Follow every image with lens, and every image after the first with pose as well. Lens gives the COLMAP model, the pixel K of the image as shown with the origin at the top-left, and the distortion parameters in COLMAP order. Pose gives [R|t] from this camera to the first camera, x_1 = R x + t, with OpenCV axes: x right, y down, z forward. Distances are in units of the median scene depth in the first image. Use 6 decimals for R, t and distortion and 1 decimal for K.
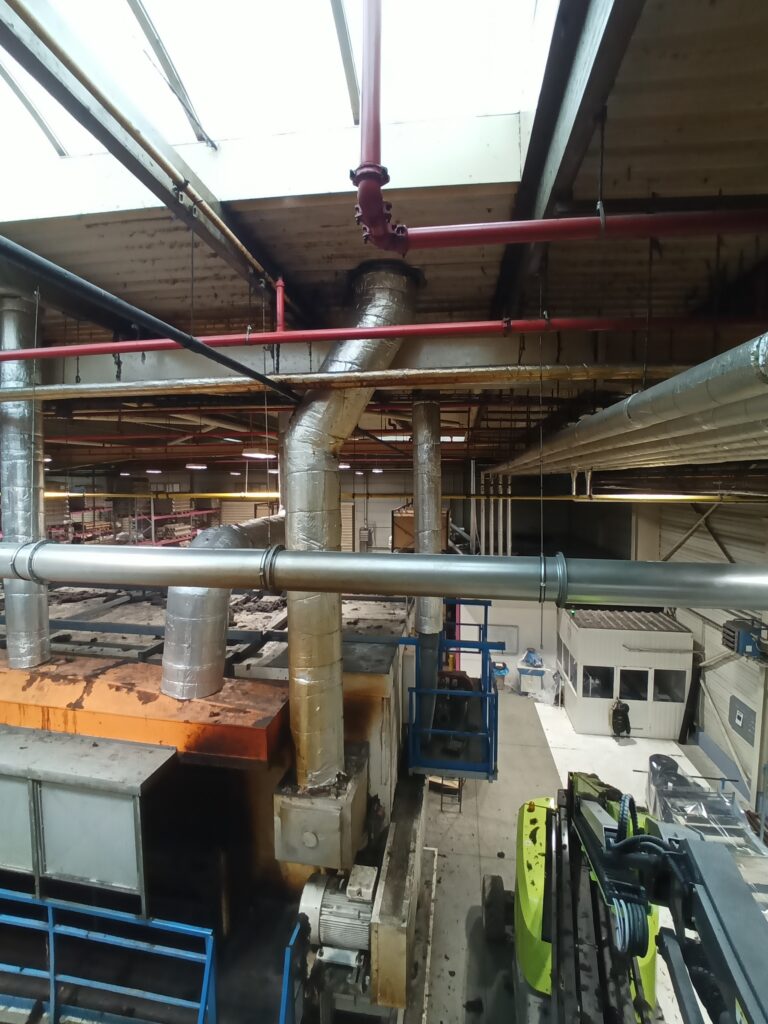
lens RADIAL K [[505.7, 0, 384.0], [0, 505.7, 512.0], [0, 0, 1]] dist [-0.042668, -0.011311]
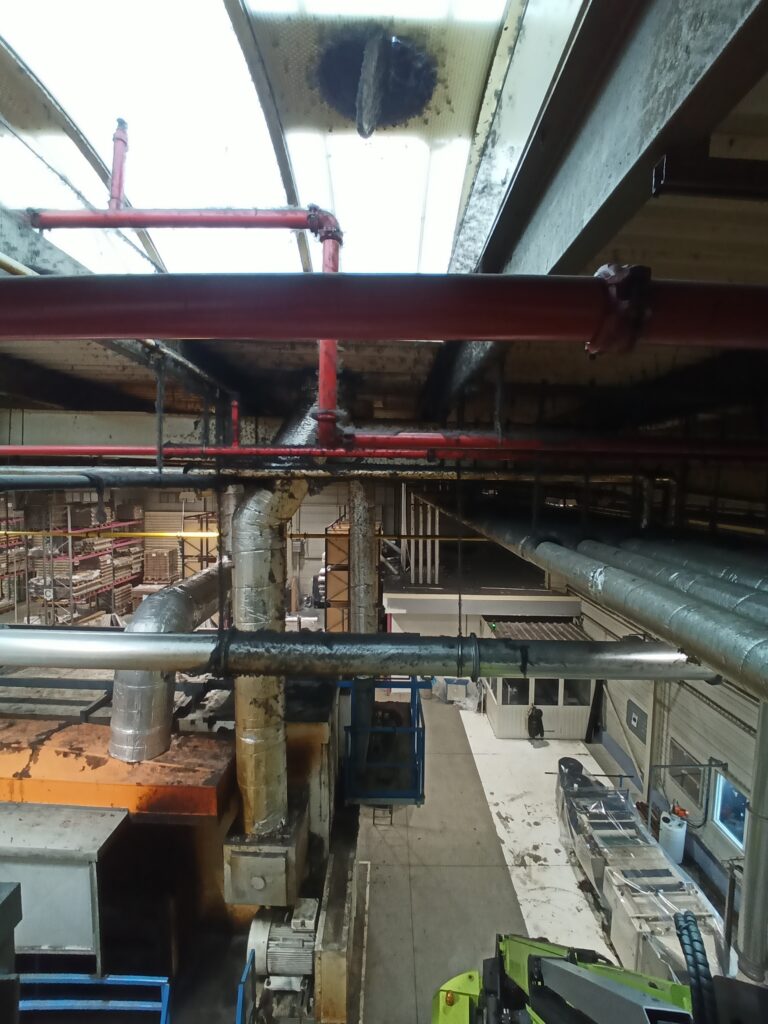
lens RADIAL K [[506.2, 0, 402.8], [0, 506.2, 509.8], [0, 0, 1]] dist [-0.066525, 0.009449]
pose [[0.984779, 0.006070, 0.173708, -0.021988], [-0.005429, 0.999977, -0.004164, -0.151325], [-0.173729, 0.003157, 0.984788, -0.115561]]
